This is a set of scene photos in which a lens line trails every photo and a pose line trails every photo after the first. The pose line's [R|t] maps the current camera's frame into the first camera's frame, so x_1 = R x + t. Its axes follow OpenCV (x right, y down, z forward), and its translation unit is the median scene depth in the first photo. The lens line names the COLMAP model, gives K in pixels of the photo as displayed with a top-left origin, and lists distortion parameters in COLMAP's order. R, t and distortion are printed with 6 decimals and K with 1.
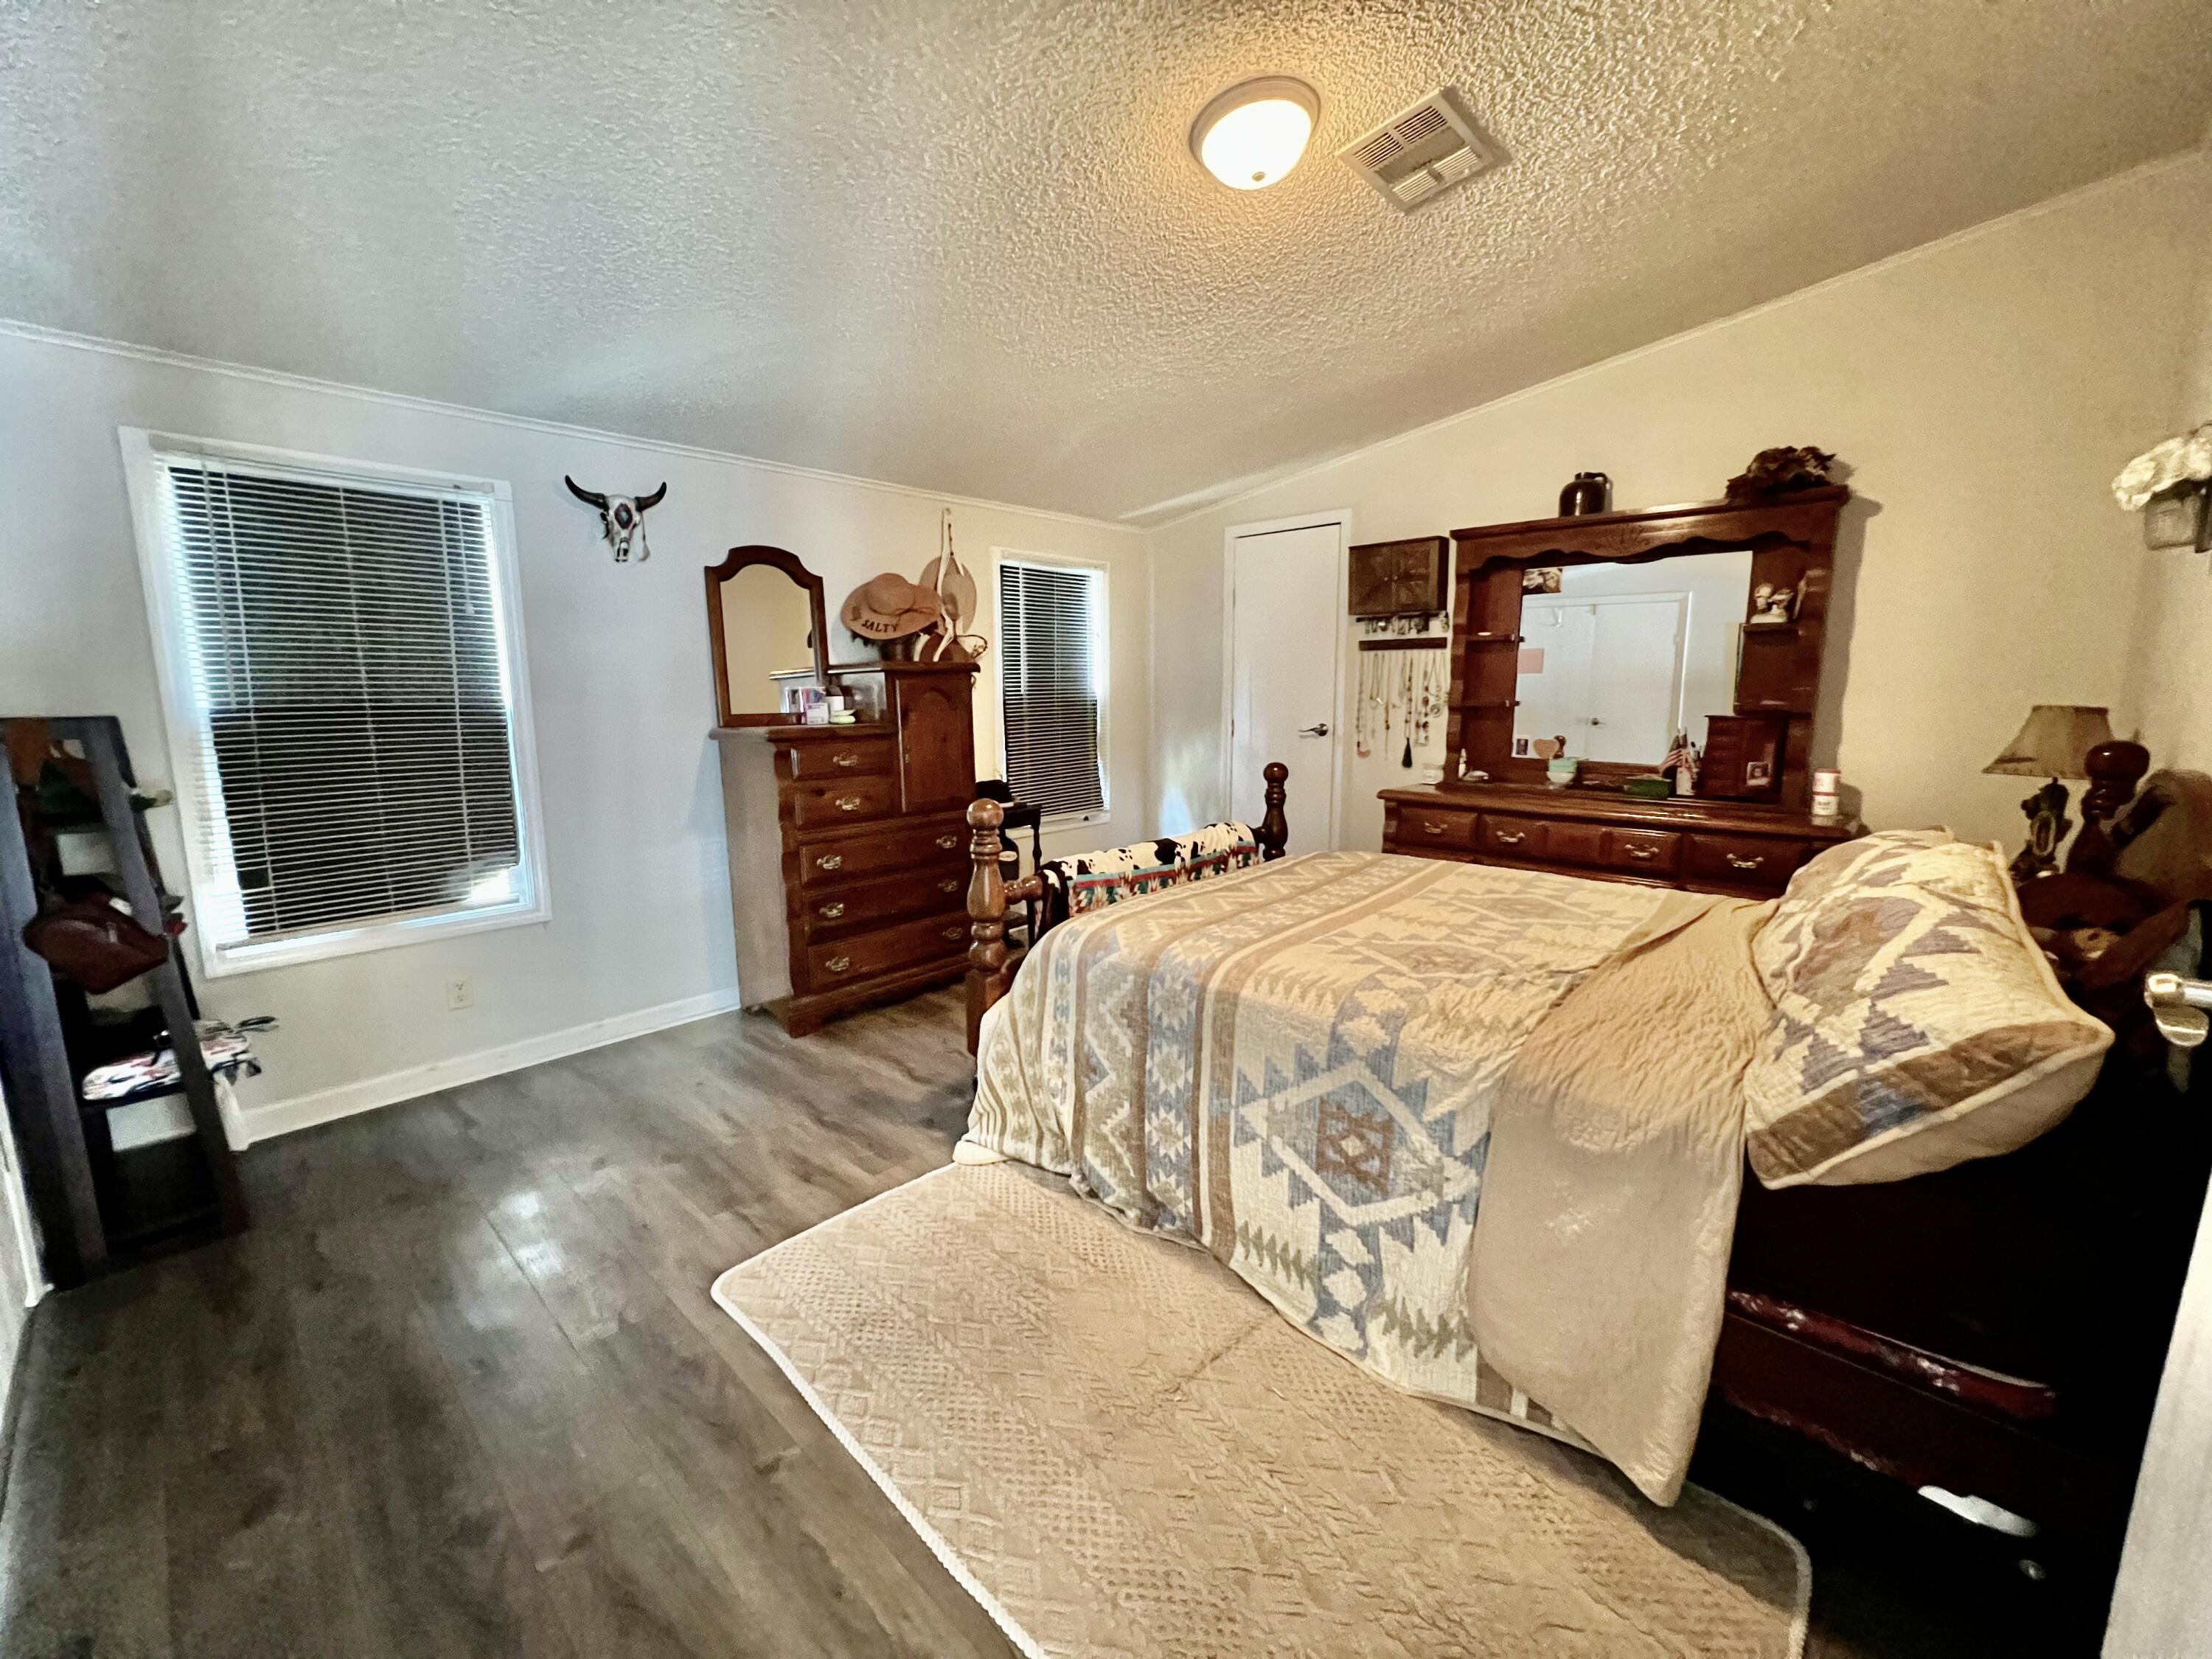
lens RADIAL K [[883.4, 0, 1092.6], [0, 883.4, 829.8], [0, 0, 1]] dist [-0.005325, 0.001564]
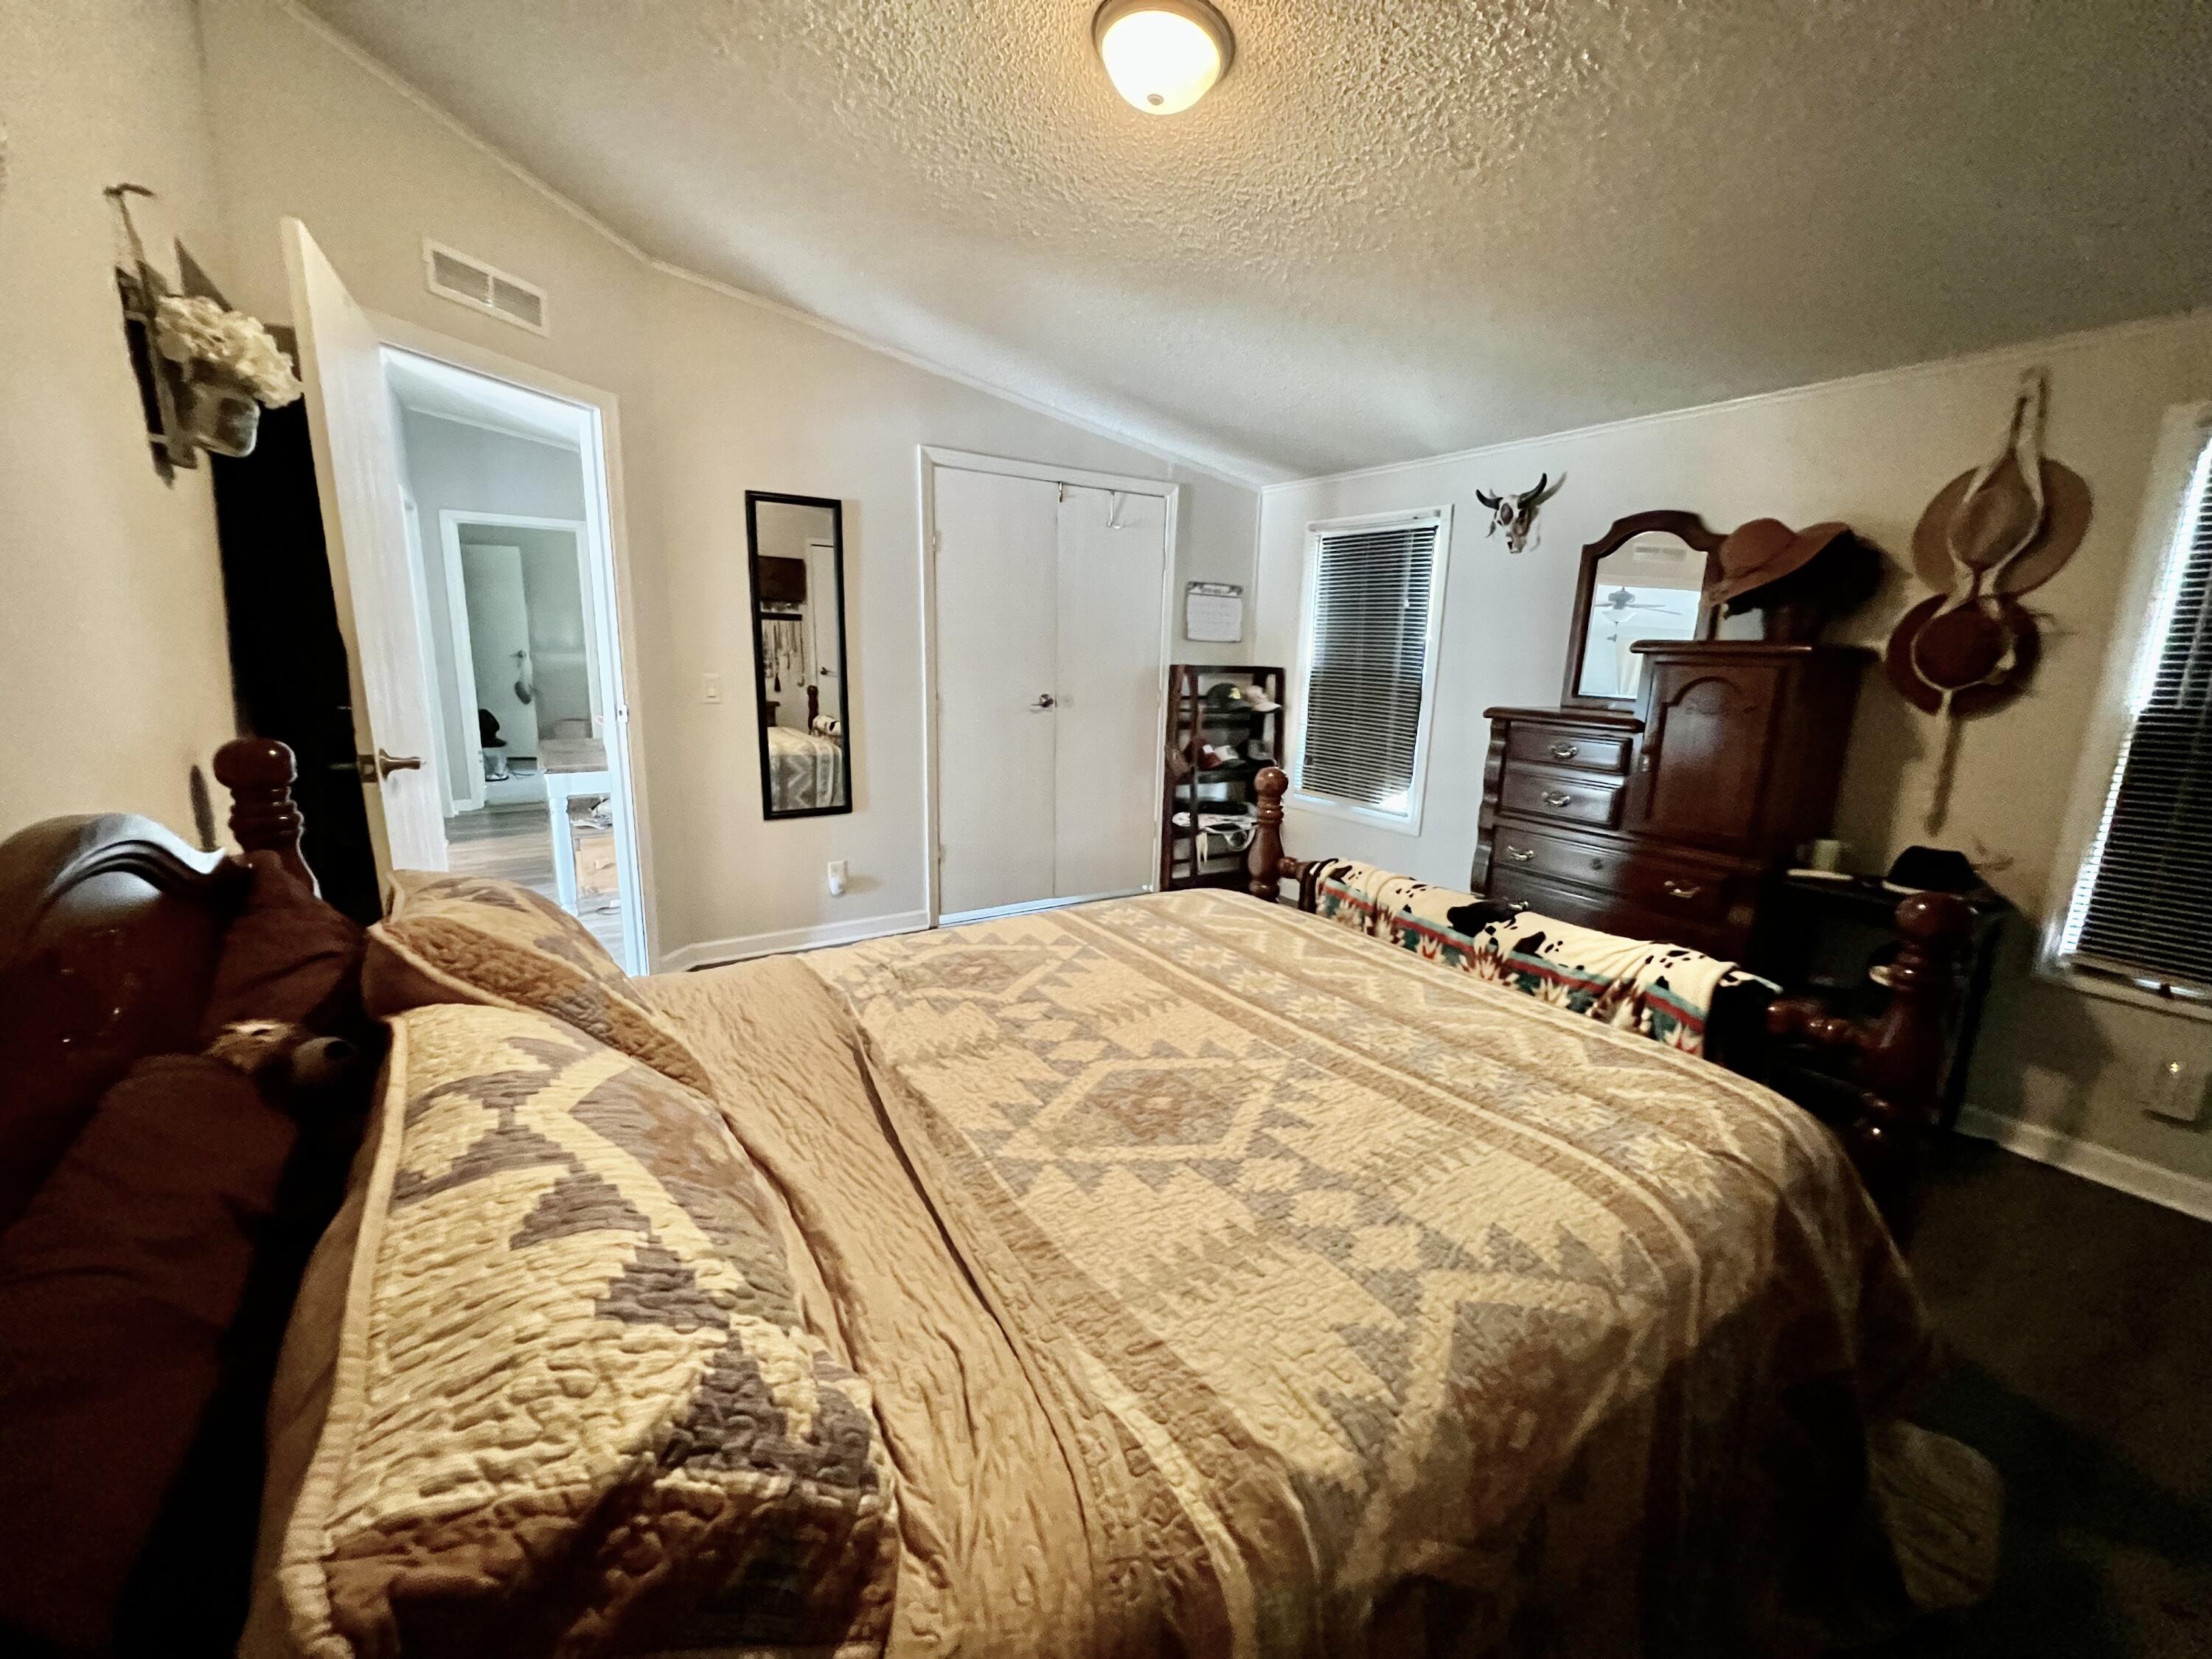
lens RADIAL K [[883.4, 0, 1099.0], [0, 883.4, 822.6], [0, 0, 1]] dist [-0.005325, 0.001564]
pose [[-0.255301, 0.190655, -0.947878, 0.807453], [-0.183444, 0.953006, 0.241096, -0.159614], [0.949300, 0.235435, -0.208329, 0.876775]]
